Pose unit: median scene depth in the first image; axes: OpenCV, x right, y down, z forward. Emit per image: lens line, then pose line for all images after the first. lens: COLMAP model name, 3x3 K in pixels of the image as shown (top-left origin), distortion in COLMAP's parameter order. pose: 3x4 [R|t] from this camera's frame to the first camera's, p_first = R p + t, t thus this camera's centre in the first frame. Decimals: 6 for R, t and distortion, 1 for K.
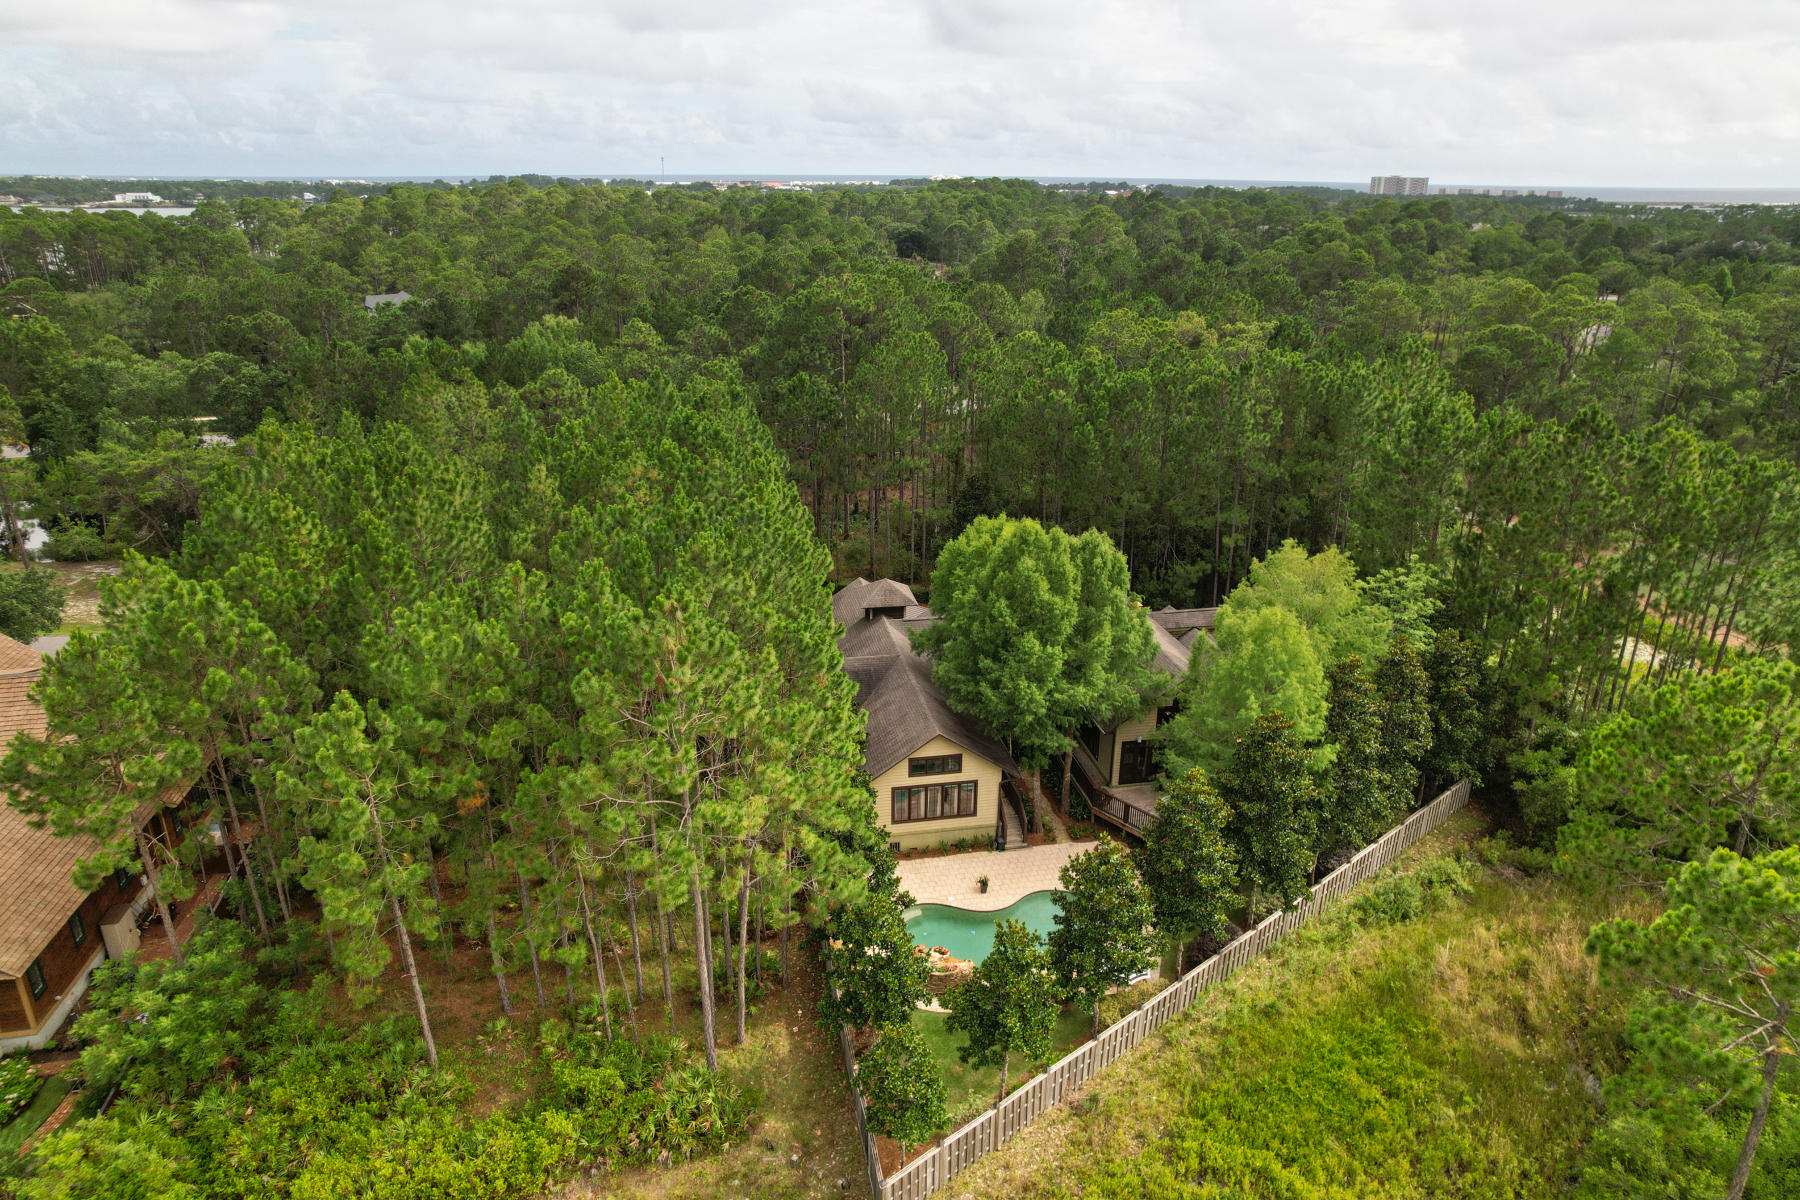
lens RADIAL K [[1156.9, 0, 900.0], [0, 1156.9, 600.0], [0, 0, 1]] dist [-0.066932, 0.050569]
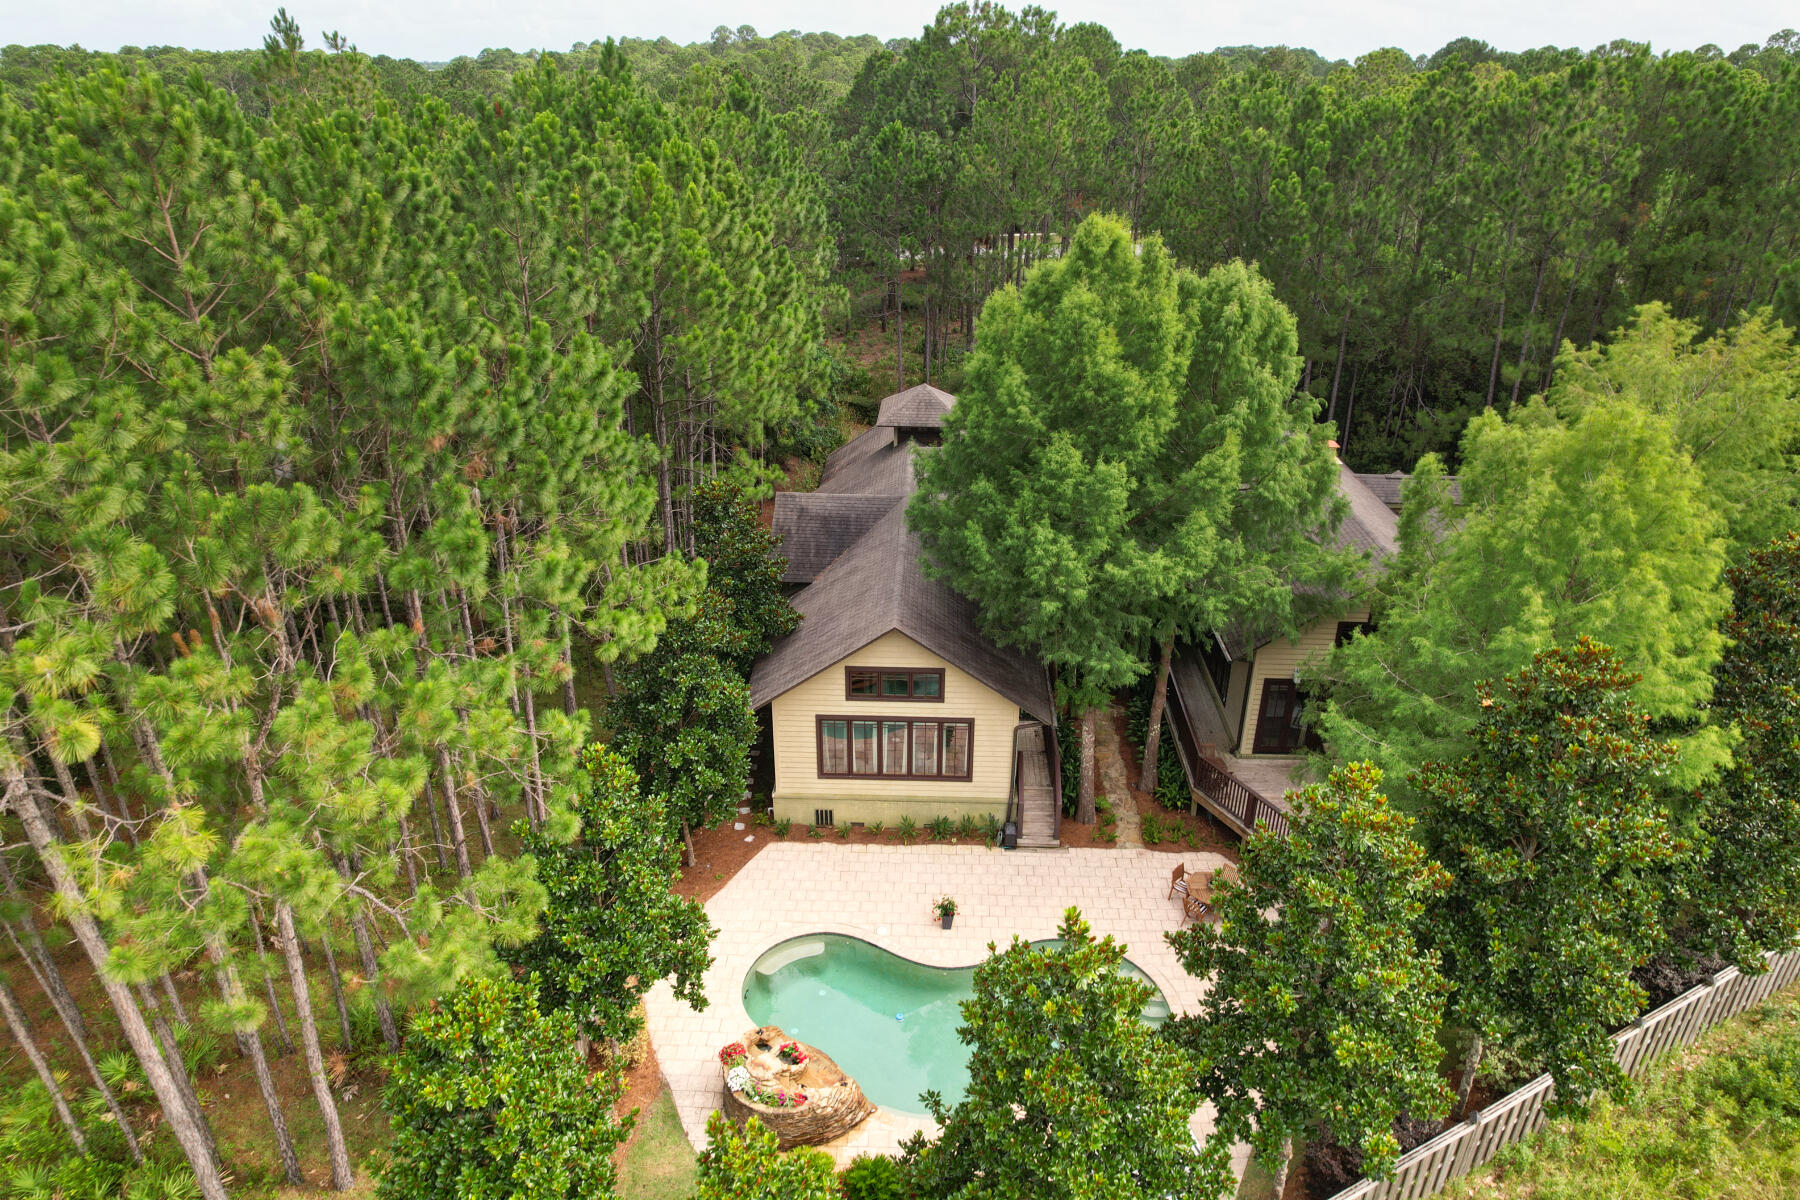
lens RADIAL K [[1195.1, 0, 901.6], [0, 1195.1, 621.1], [0, 0, 1]] dist [-0.081803, 0.102563]
pose [[0.979060, 0.098005, -0.178427, 0.137192], [-0.080333, 0.991357, 0.103725, 0.057172], [0.187050, -0.087219, 0.978471, 0.468448]]
